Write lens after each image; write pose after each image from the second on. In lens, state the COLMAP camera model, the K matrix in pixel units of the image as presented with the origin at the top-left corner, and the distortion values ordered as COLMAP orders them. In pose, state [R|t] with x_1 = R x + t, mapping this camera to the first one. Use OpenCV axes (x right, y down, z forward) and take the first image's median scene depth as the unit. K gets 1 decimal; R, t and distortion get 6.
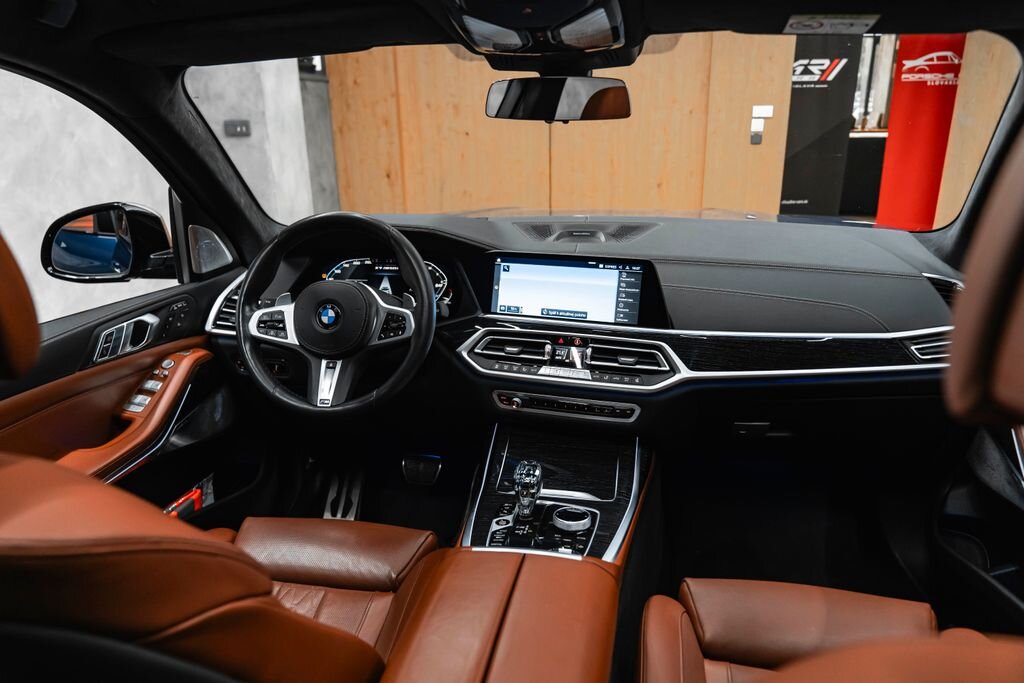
lens RADIAL K [[704.9, 0, 509.3], [0, 704.9, 350.9], [0, 0, 1]] dist [-0.008883, -0.002049]
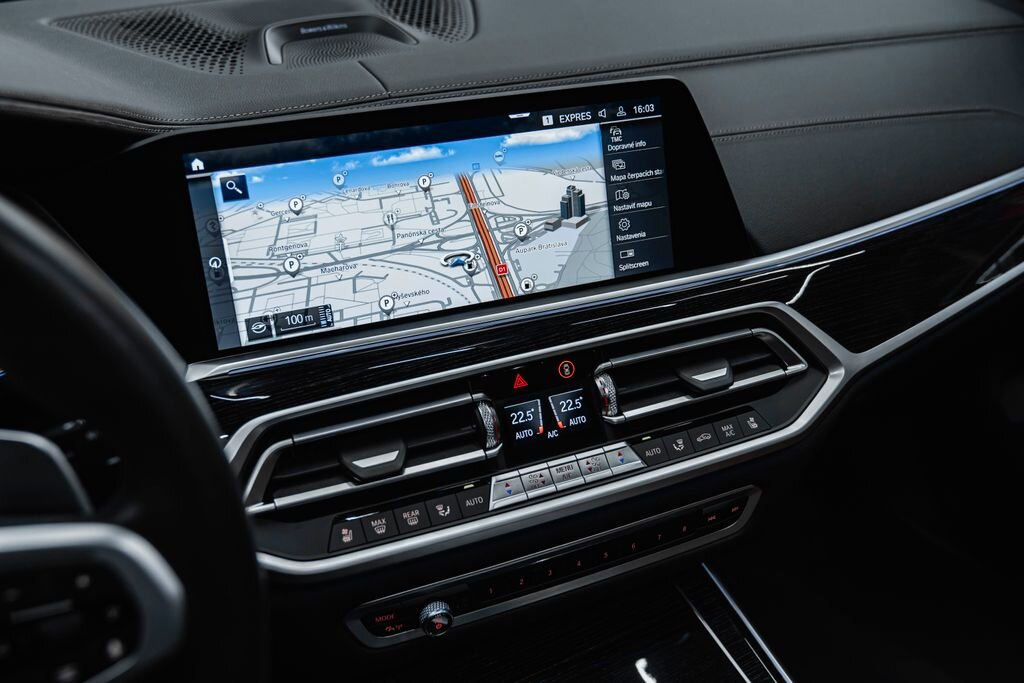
lens RADIAL K [[1021.6, 0, 519.7], [0, 1021.6, 343.5], [0, 0, 1]] dist [0.013246, 0.000000]
pose [[0.730824, -0.317261, 0.604352, -0.197498], [0.213019, 0.947203, 0.239646, -0.140146], [-0.648474, -0.046400, 0.759821, 0.653429]]
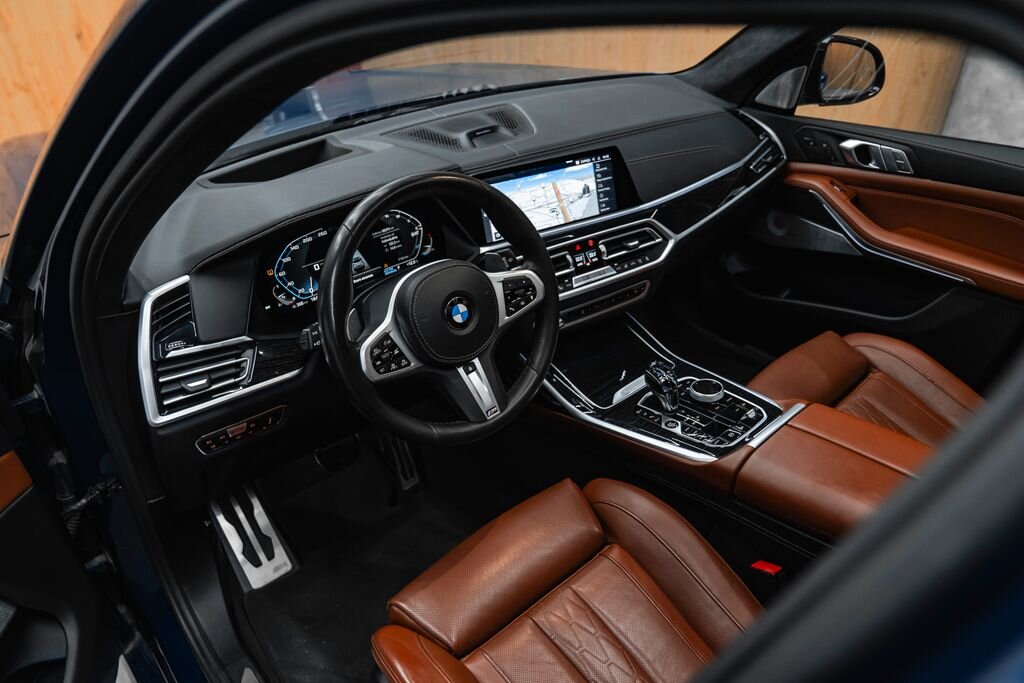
lens RADIAL K [[704.9, 0, 526.4], [0, 704.9, 345.2], [0, 0, 1]] dist [-0.008883, -0.002049]
pose [[0.601939, -0.420352, 0.678950, -0.702577], [0.254075, 0.906869, 0.336206, -0.241815], [-0.757044, -0.029872, 0.652681, 0.402784]]
